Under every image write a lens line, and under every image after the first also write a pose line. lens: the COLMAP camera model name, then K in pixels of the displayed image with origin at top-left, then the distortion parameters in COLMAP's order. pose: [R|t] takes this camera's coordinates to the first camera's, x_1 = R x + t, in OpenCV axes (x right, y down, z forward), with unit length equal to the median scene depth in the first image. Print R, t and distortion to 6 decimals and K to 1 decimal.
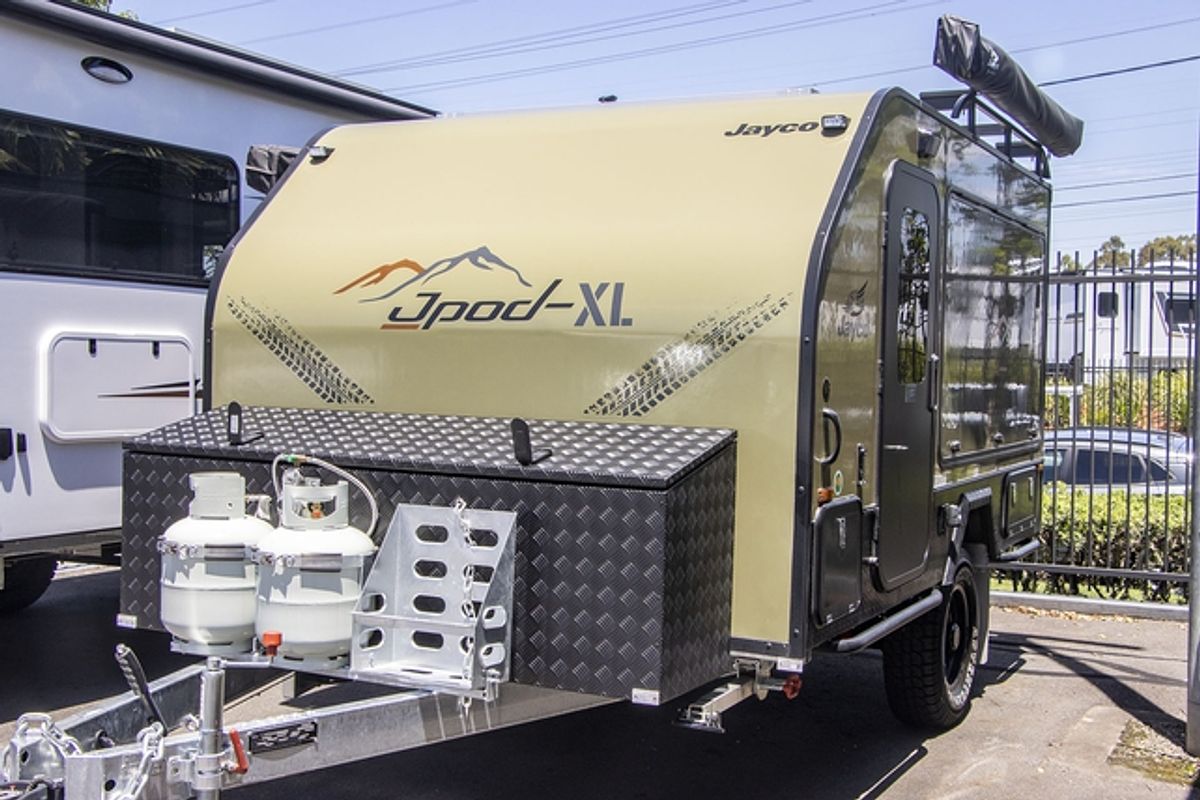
lens RADIAL K [[1444.6, 0, 595.6], [0, 1444.6, 402.0], [0, 0, 1]] dist [0.004240, 0.000000]
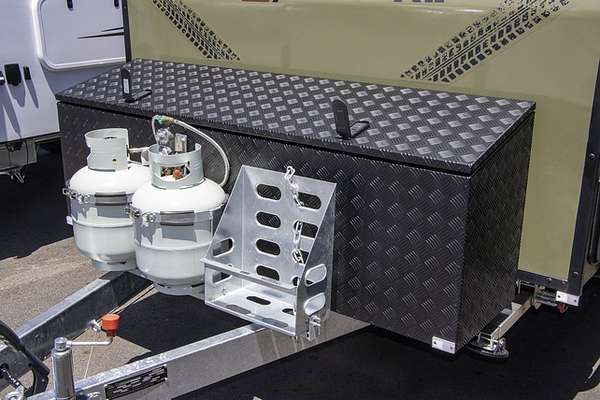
lens RADIAL K [[722.3, 0, 296.8], [0, 722.3, 204.8], [0, 0, 1]] dist [0.004240, 0.000000]
pose [[0.986209, 0.028243, -0.163075, 0.008521], [0.019201, 0.959153, 0.282237, -0.067148], [0.164385, -0.281476, 0.945383, 0.419413]]
